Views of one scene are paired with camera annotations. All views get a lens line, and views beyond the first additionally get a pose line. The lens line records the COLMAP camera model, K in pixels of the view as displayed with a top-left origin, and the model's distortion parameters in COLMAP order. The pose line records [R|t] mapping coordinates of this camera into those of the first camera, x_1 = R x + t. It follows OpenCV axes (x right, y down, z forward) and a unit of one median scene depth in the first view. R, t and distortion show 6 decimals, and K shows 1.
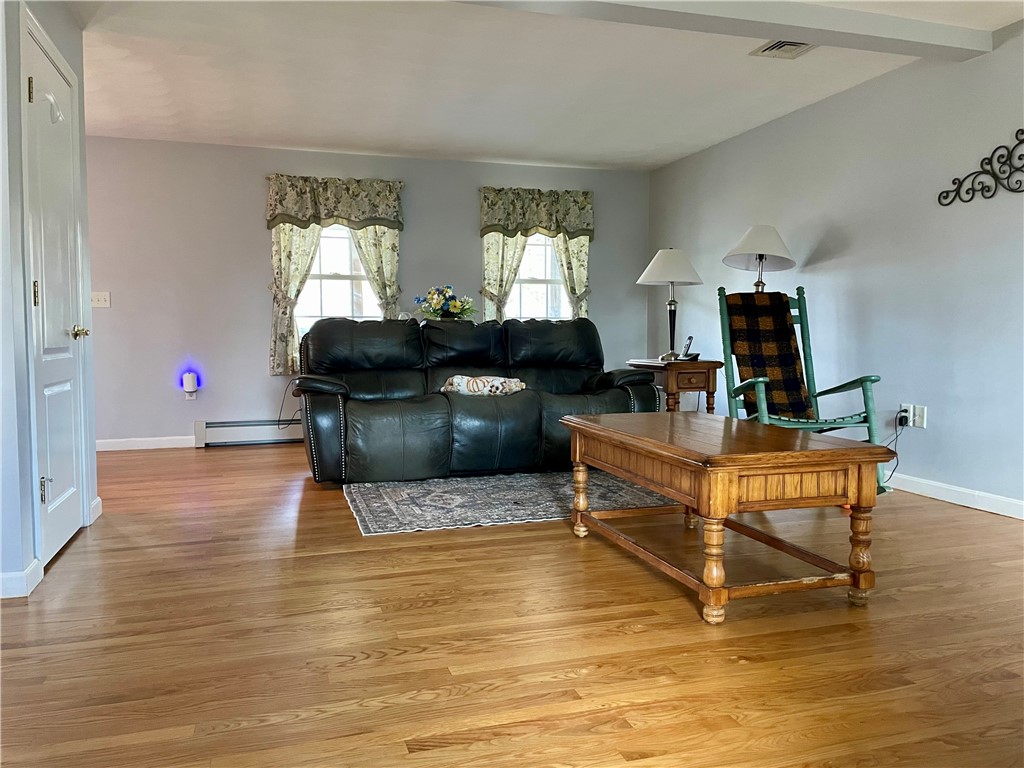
lens RADIAL K [[763.8, 0, 512.0], [0, 763.8, 384.0], [0, 0, 1]] dist [0.102189, -0.136082]
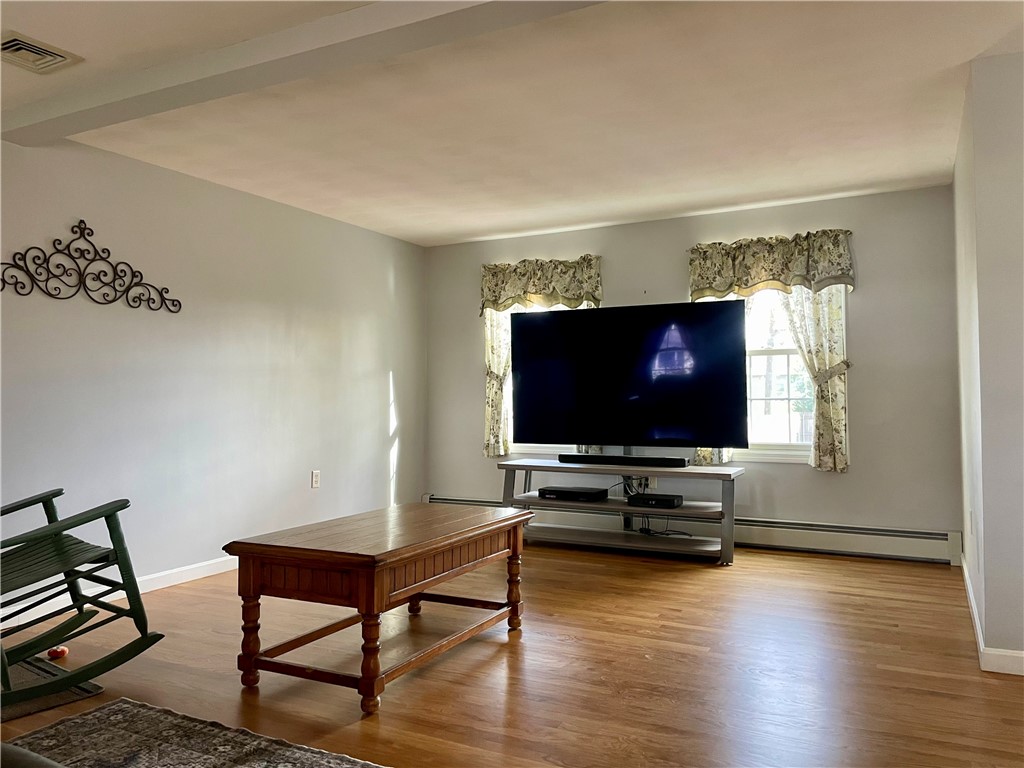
lens RADIAL K [[763.8, 0, 512.0], [0, 763.8, 384.0], [0, 0, 1]] dist [0.102189, -0.136082]
pose [[-0.699611, 0.020501, 0.714230, -0.507903], [0.055147, 0.998156, 0.025367, -0.123786], [-0.712392, 0.057134, -0.699452, 1.281306]]
